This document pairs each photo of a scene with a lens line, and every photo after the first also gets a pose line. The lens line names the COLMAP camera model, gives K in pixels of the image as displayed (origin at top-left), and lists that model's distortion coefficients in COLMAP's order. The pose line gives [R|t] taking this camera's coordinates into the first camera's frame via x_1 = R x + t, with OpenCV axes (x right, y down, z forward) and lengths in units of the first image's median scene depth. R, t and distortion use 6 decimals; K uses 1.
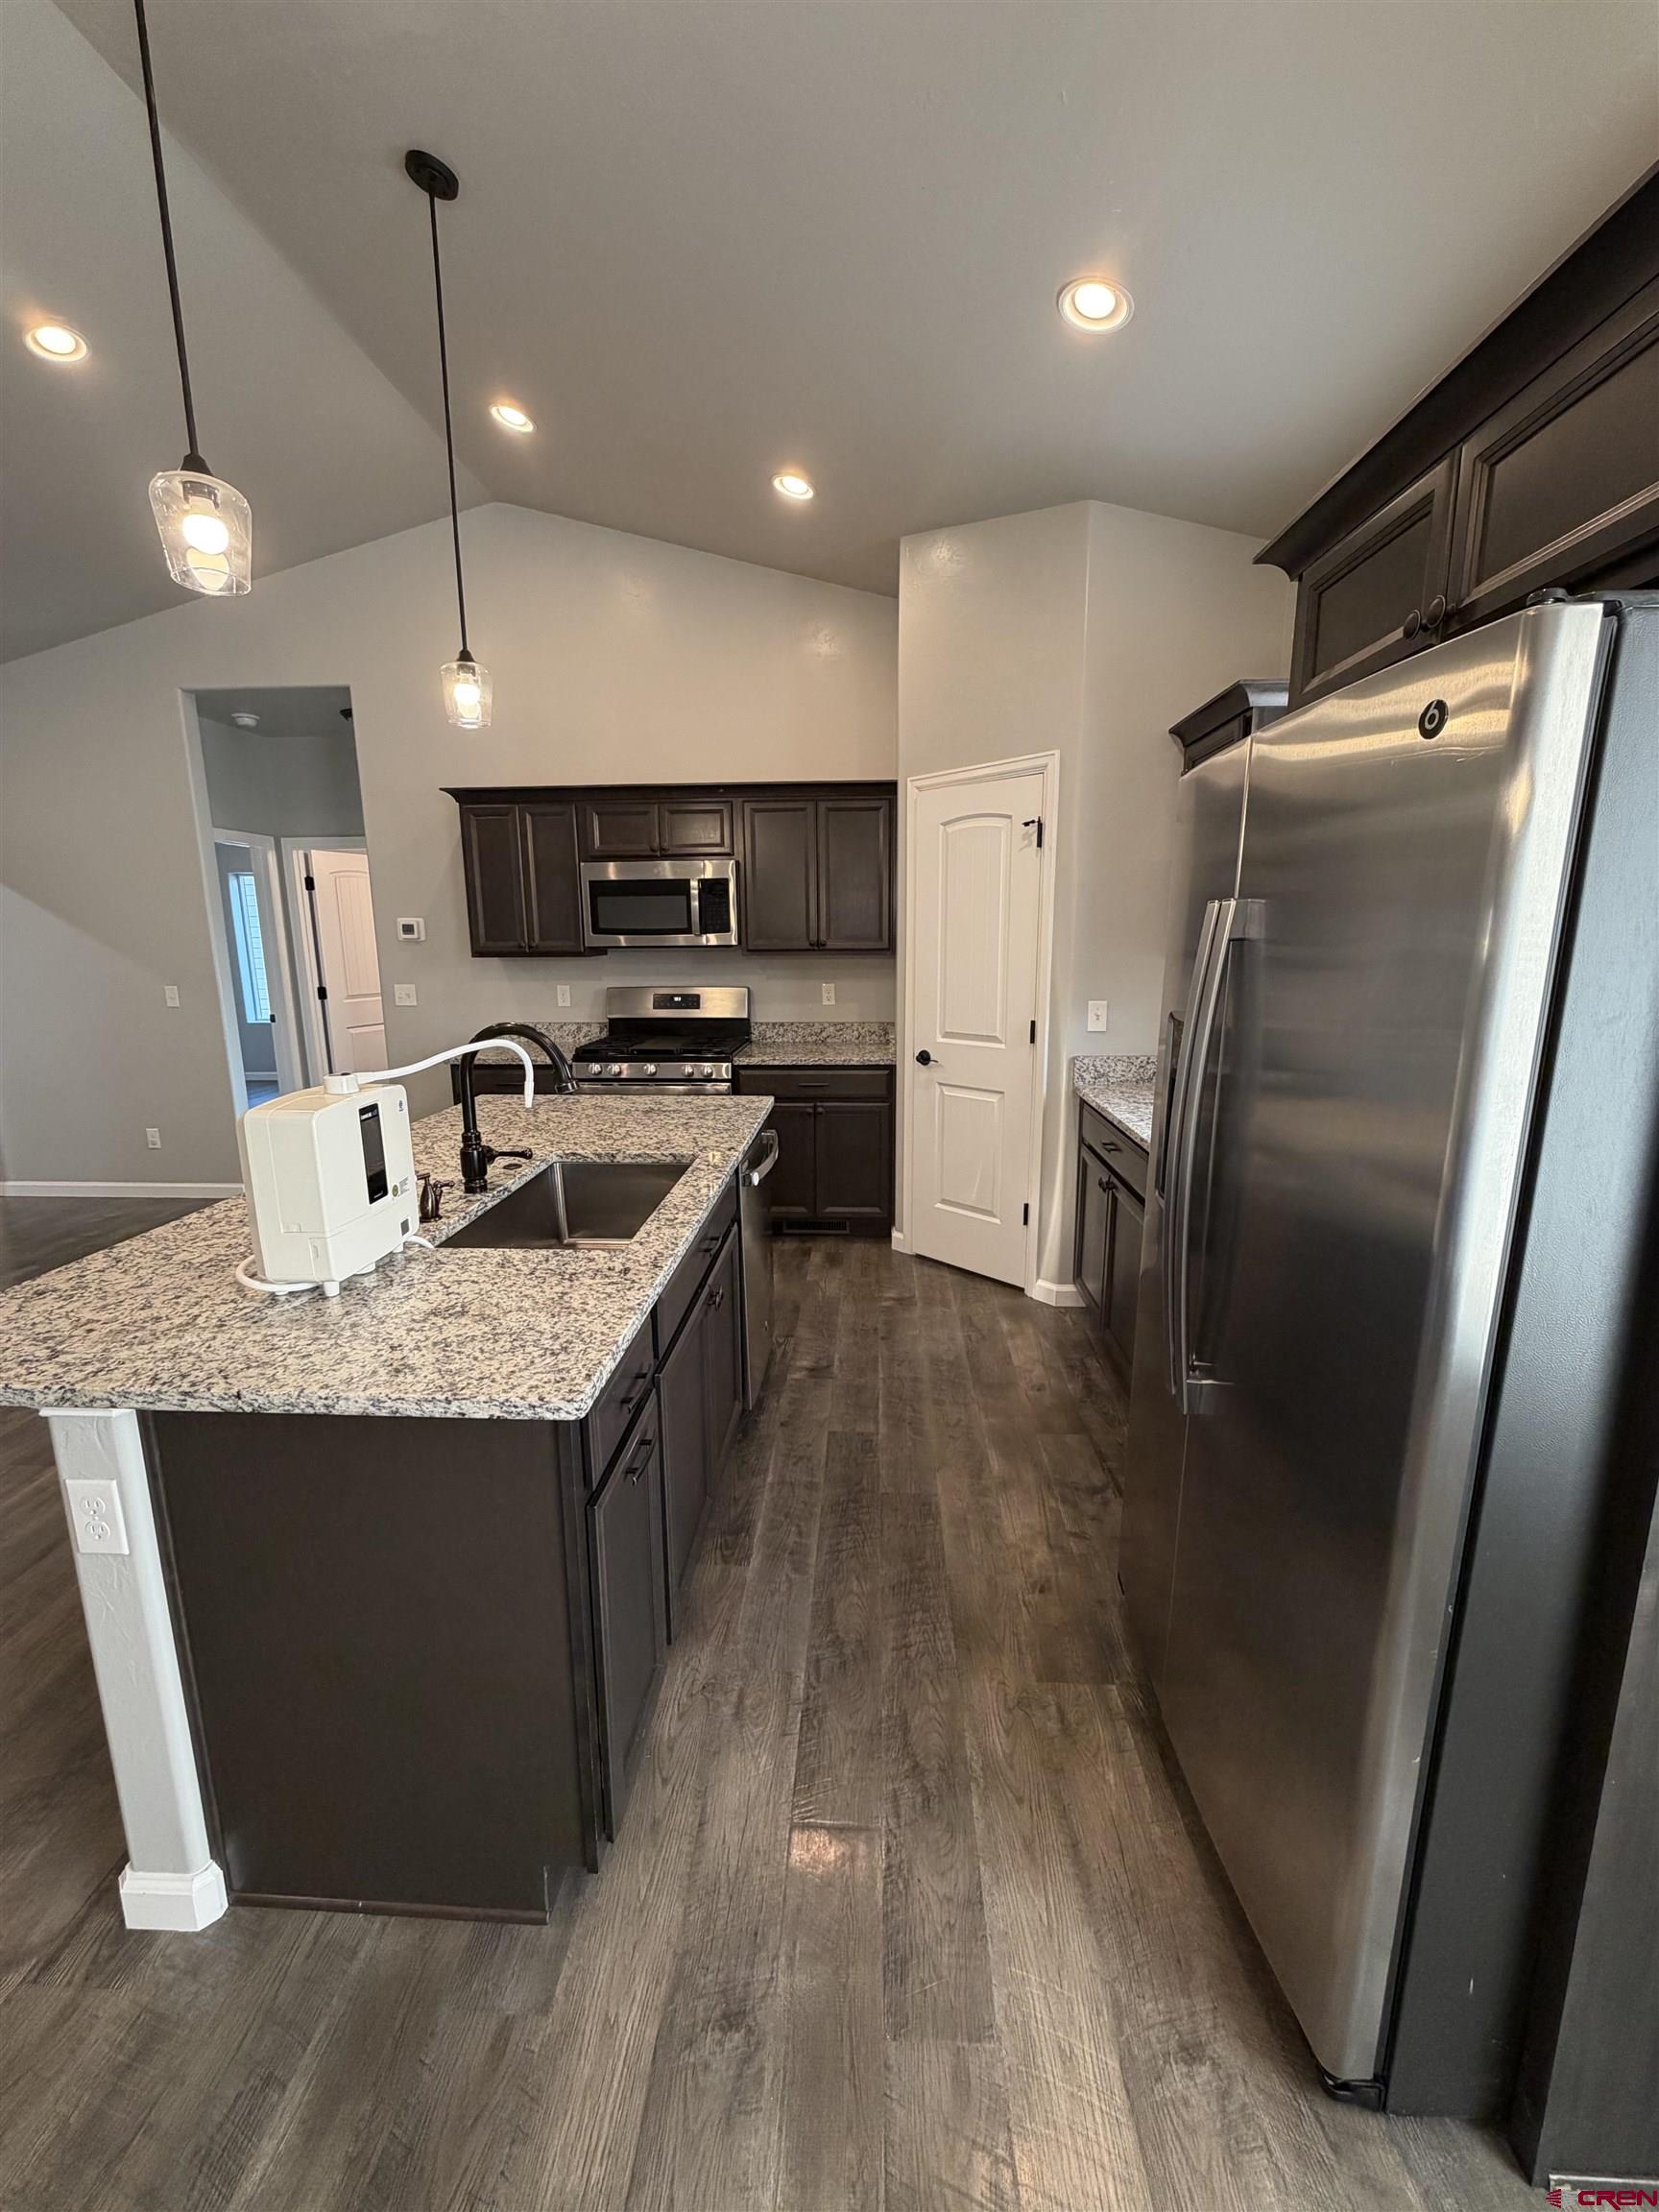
lens RADIAL K [[880.3, 0, 826.4], [0, 880.3, 1099.4], [0, 0, 1]] dist [-0.000015, 0.000324]
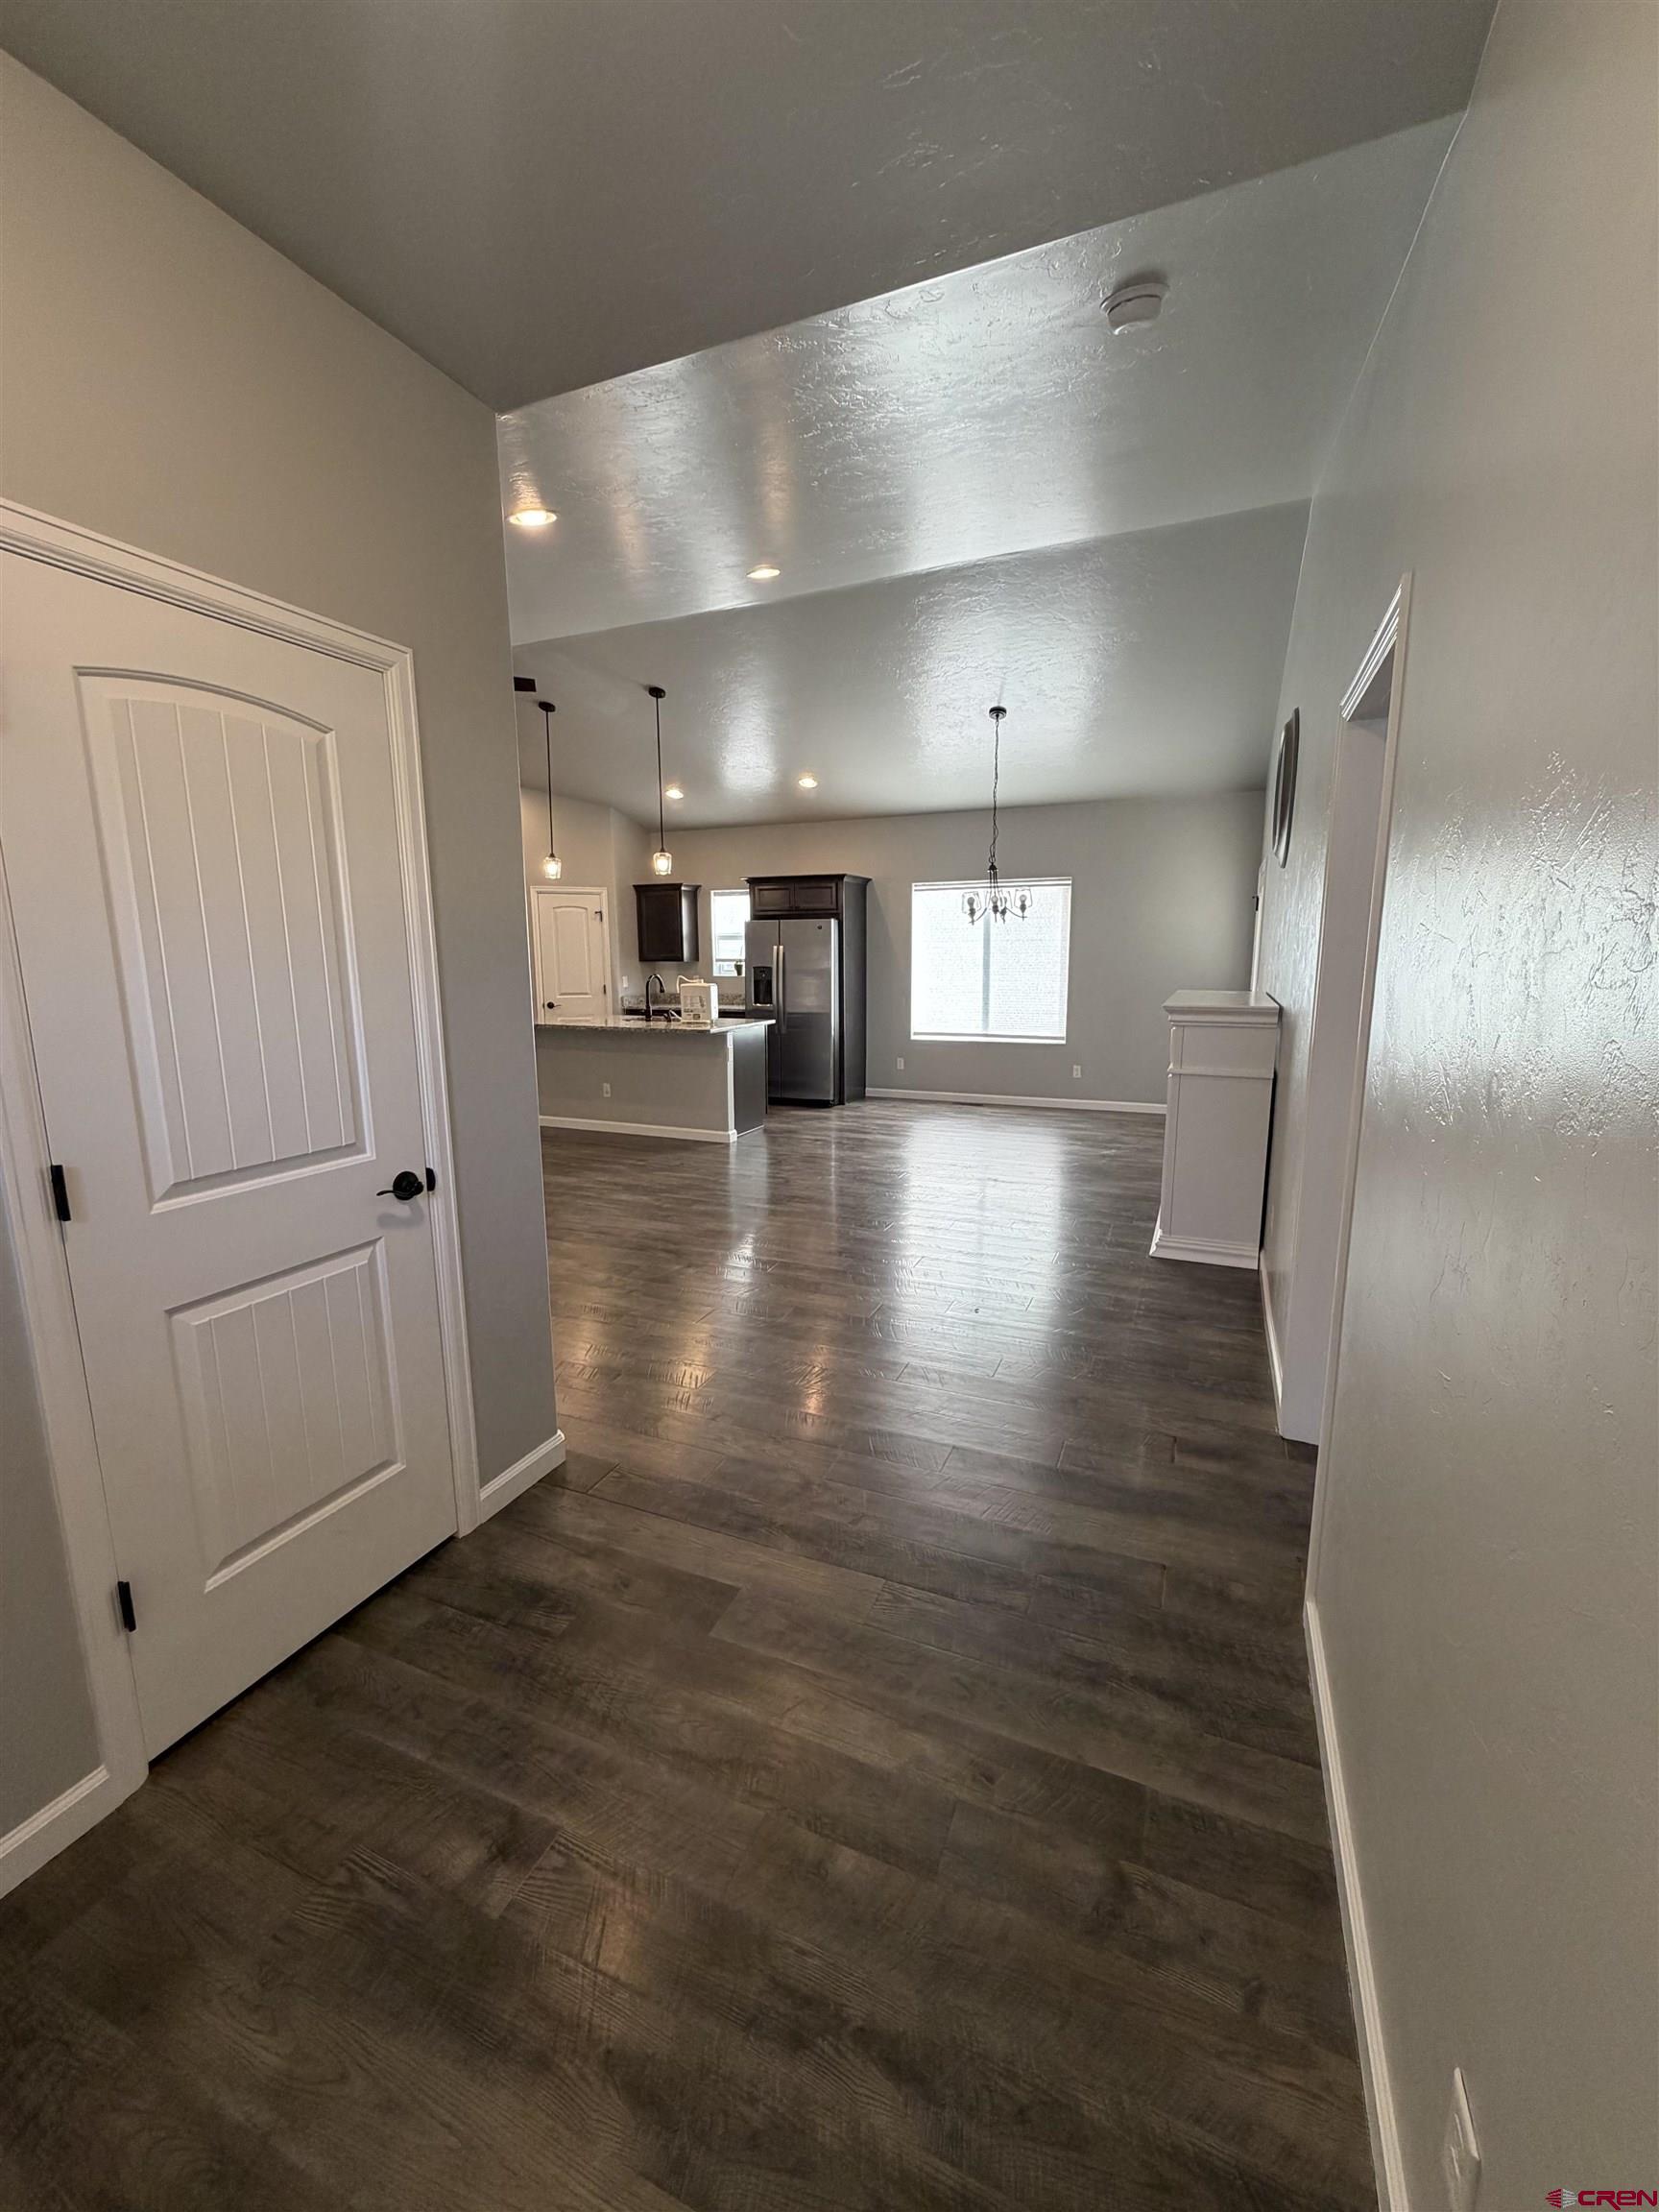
lens RADIAL K [[880.3, 0, 831.1], [0, 880.3, 1098.7], [0, 0, 1]] dist [-0.000015, 0.000324]
pose [[0.345654, -0.150704, 0.926181, -1.965002], [0.176641, 0.979823, 0.093509, 0.115056], [-0.921586, 0.131280, 0.365301, -0.538912]]
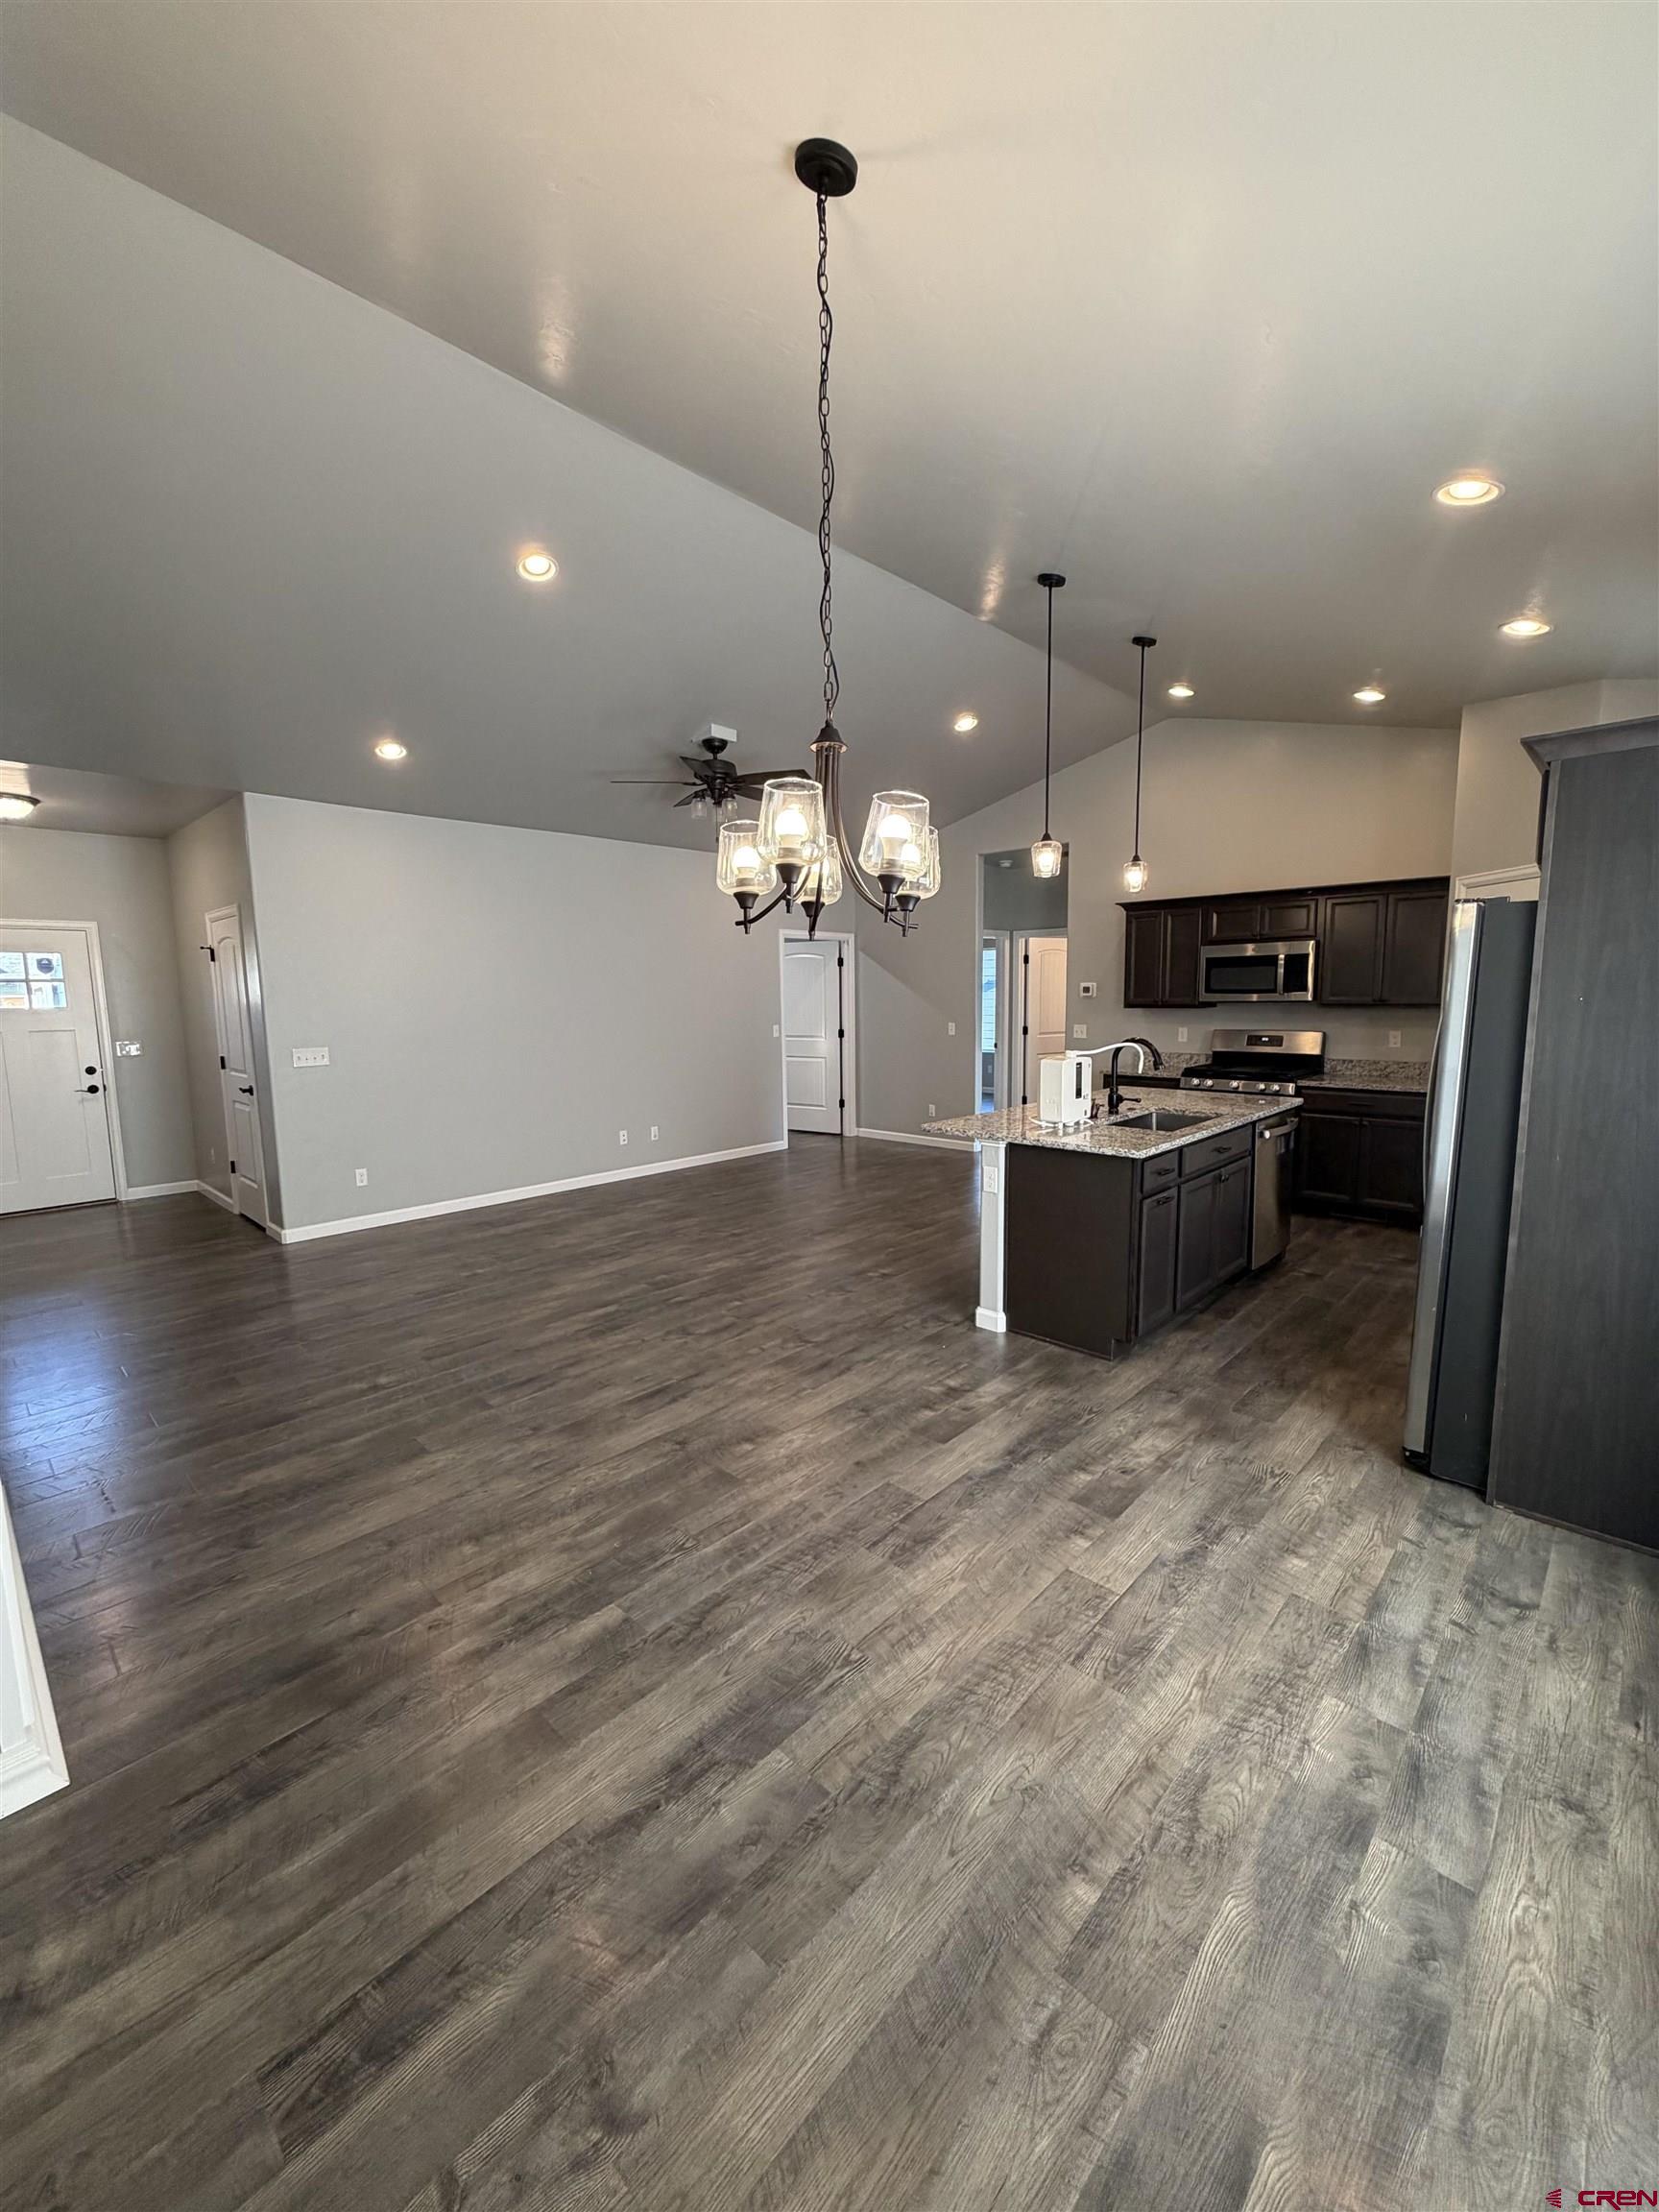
lens RADIAL K [[880.3, 0, 836.3], [0, 880.3, 1106.0], [0, 0, 1]] dist [-0.000015, 0.000324]
pose [[0.768538, 0.078802, -0.634933, 0.256567], [-0.109940, 0.993891, -0.009722, 0.100956], [0.630288, 0.077277, 0.772506, -0.627417]]
